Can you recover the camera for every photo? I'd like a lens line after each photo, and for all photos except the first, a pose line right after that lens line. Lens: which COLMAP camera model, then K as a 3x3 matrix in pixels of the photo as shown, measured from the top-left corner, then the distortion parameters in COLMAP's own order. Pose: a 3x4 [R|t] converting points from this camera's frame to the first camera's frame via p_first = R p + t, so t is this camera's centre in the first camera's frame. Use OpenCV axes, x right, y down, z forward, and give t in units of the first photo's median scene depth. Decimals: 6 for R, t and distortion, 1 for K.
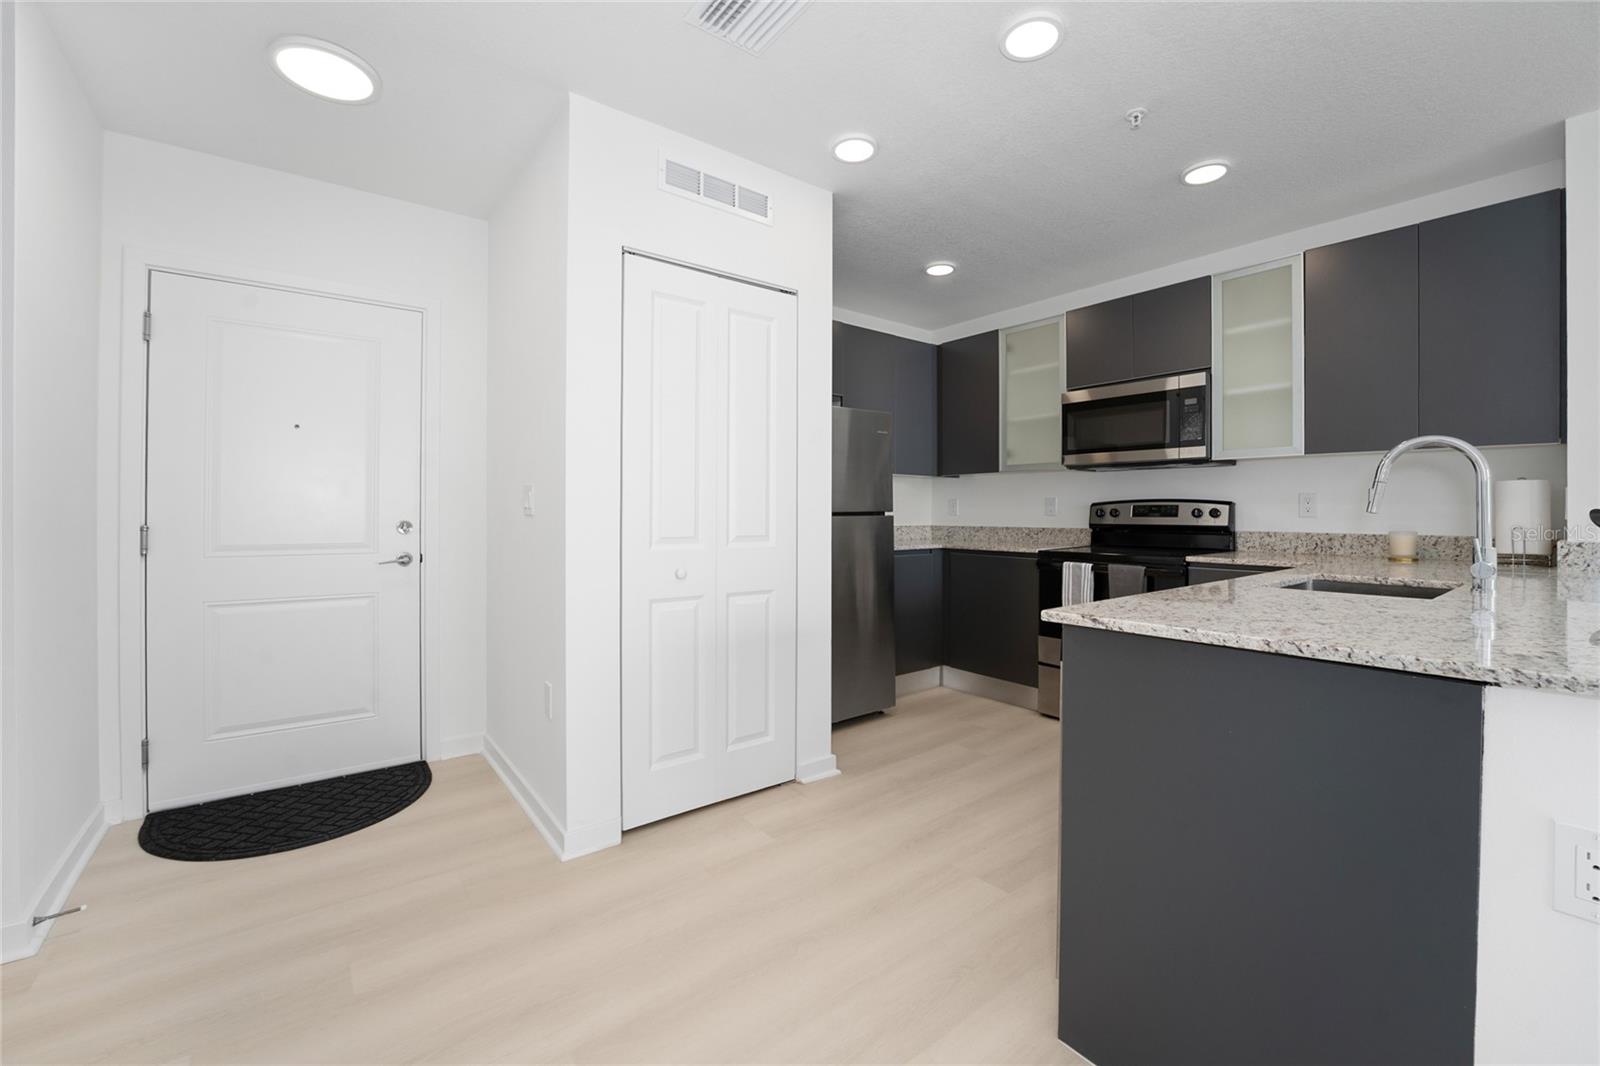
lens RADIAL K [[656.4, 0, 796.9], [0, 656.4, 525.7], [0, 0, 1]] dist [-0.010918, -0.000340]
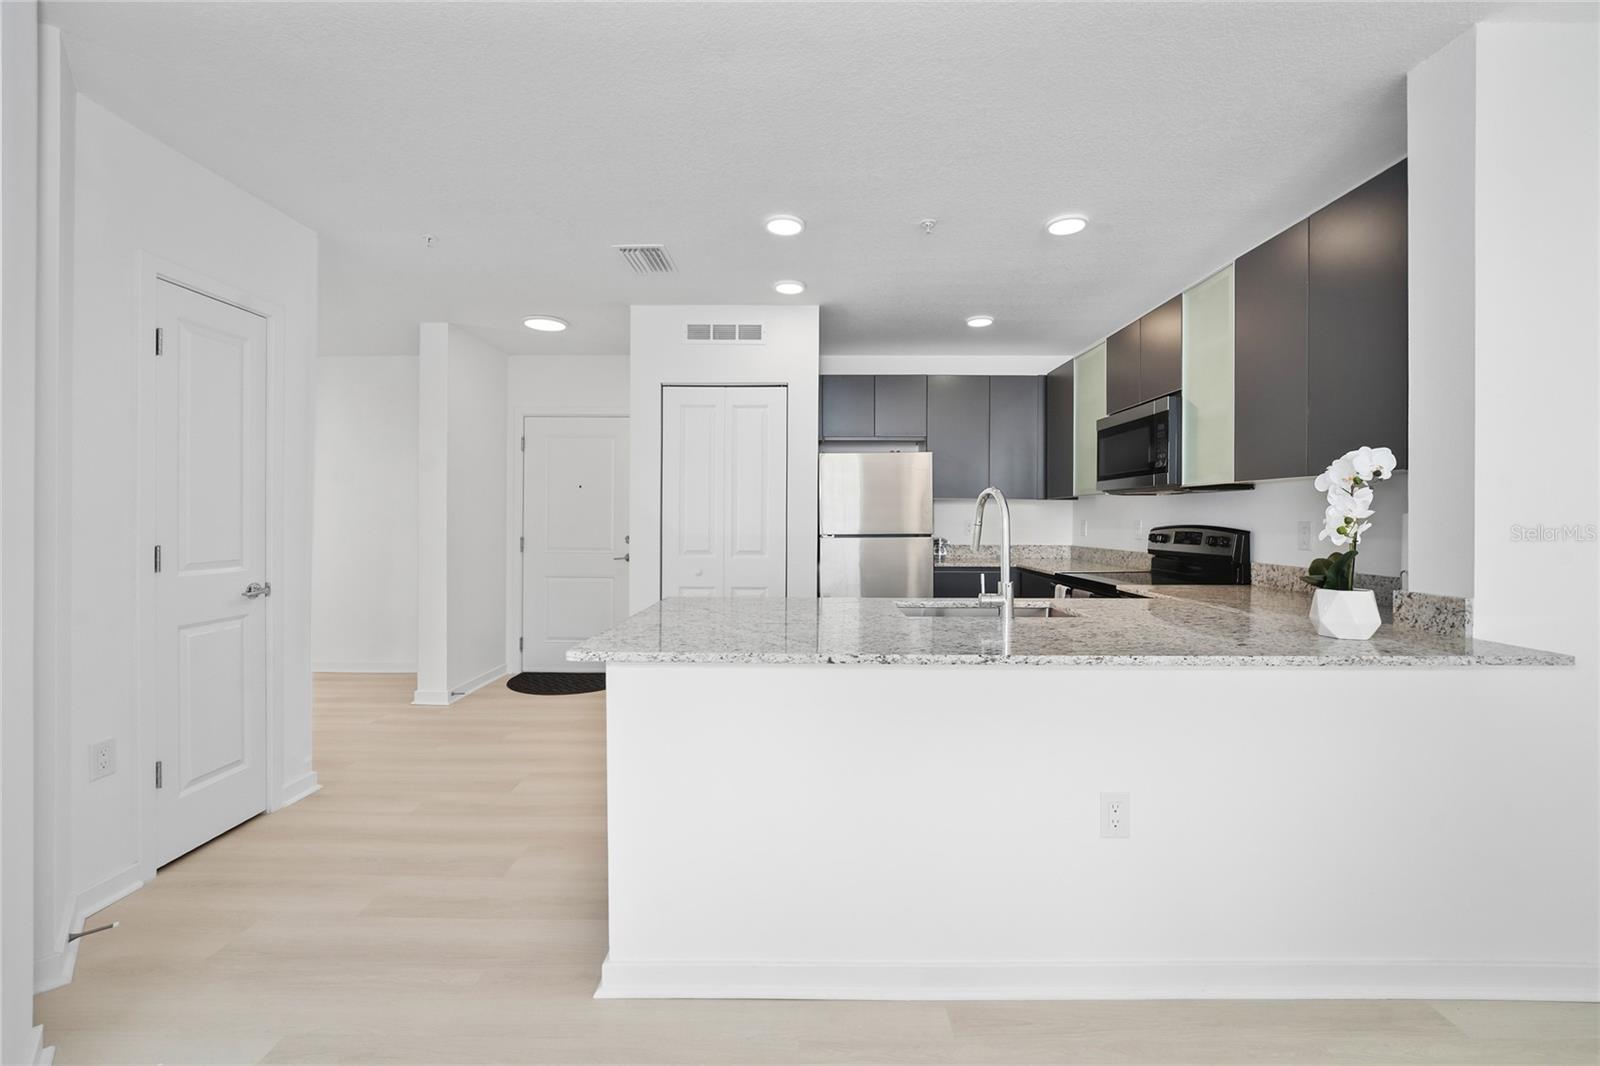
lens RADIAL K [[656.4, 0, 803.8], [0, 656.4, 524.2], [0, 0, 1]] dist [-0.010918, -0.000340]
pose [[0.791814, 0.008632, -0.610701, 0.780319], [-0.015355, 0.999865, -0.005776, -0.032366], [0.610569, 0.013950, 0.791840, -0.103322]]
